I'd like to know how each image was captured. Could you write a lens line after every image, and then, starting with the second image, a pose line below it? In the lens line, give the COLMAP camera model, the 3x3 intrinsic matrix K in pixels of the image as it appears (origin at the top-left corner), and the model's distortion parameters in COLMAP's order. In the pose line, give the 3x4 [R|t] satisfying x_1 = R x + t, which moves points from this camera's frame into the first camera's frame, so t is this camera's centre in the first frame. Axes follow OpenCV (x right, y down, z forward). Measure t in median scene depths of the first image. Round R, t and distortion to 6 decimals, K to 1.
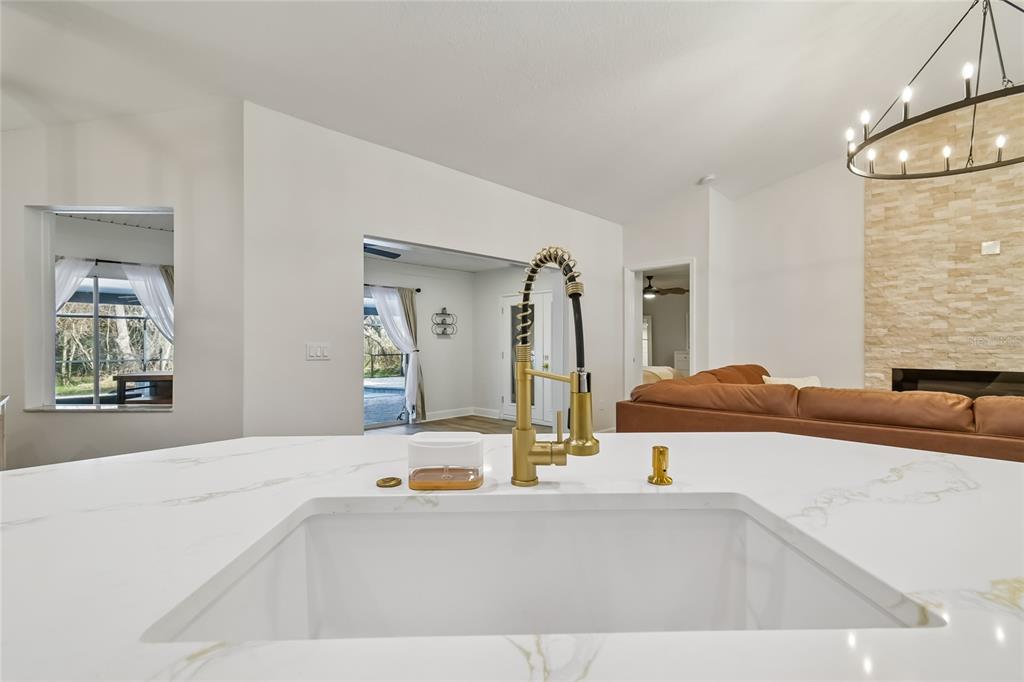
lens RADIAL K [[471.0, 0, 512.0], [0, 471.0, 342.5], [0, 0, 1]] dist [0.002567, -0.000169]
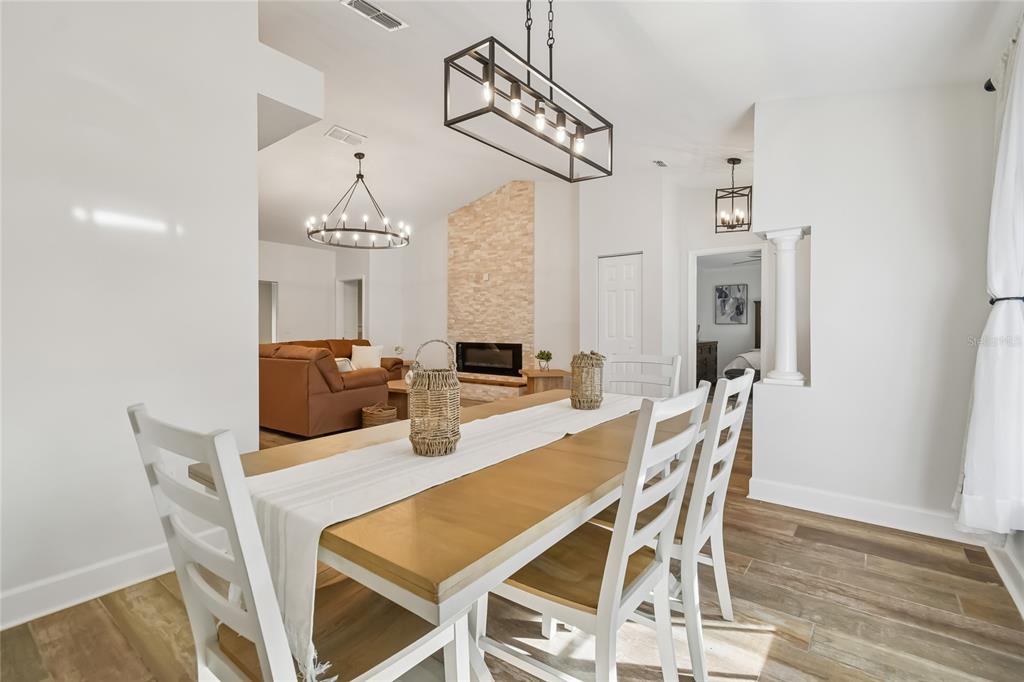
lens RADIAL K [[471.0, 0, 511.2], [0, 471.0, 336.1], [0, 0, 1]] dist [0.002567, -0.000169]
pose [[0.995541, 0.001583, 0.094317, 0.892899], [-0.002813, 0.999913, 0.012907, 0.009061], [-0.094289, -0.013115, 0.995459, -0.823651]]
